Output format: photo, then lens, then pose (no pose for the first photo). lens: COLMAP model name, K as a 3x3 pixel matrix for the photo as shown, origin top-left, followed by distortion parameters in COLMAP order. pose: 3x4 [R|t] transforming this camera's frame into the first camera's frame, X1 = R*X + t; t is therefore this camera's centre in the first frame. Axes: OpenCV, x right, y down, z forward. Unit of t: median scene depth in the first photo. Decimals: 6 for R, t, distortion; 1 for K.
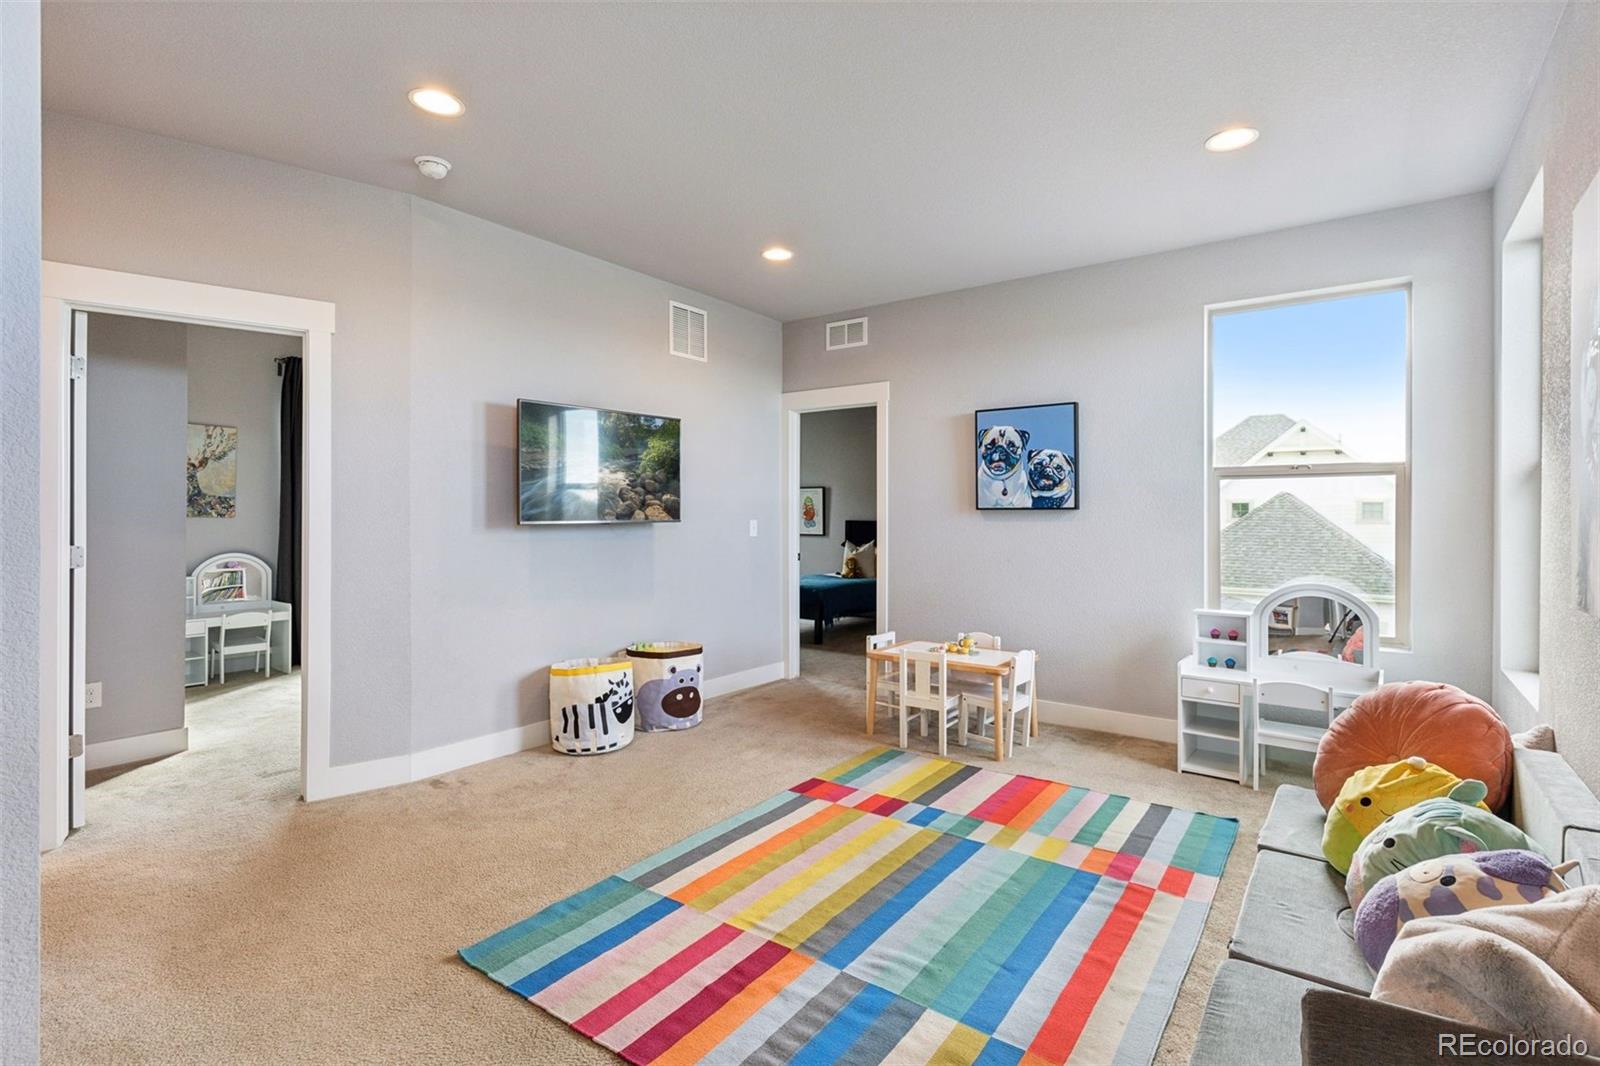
lens RADIAL K [[762.3, 0, 808.6], [0, 762.3, 517.0], [0, 0, 1]] dist [0.004928, -0.000378]
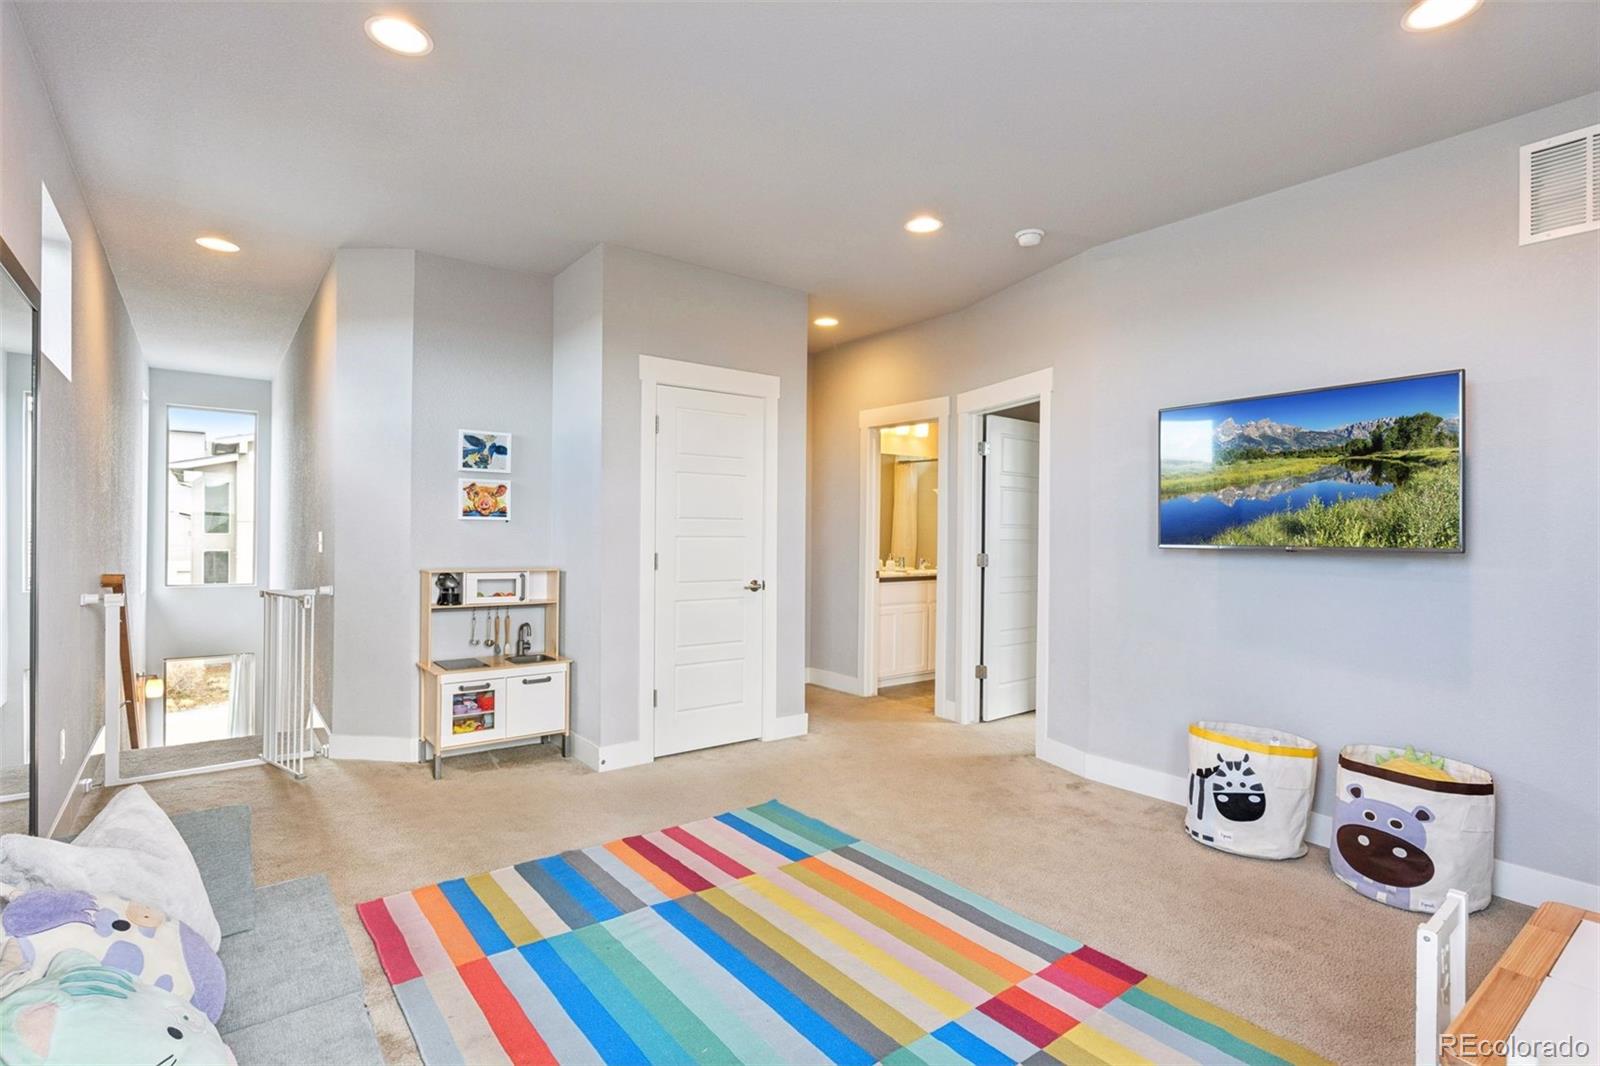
lens RADIAL K [[793.8, 0, 812.2], [0, 793.8, 532.9], [0, 0, 1]] dist [0.014405, 0.000401]
pose [[-0.277069, -0.002602, -0.960846, 0.821096], [-0.013659, 0.999906, 0.001231, -0.004194], [0.960753, 0.013465, -0.277079, 1.096508]]
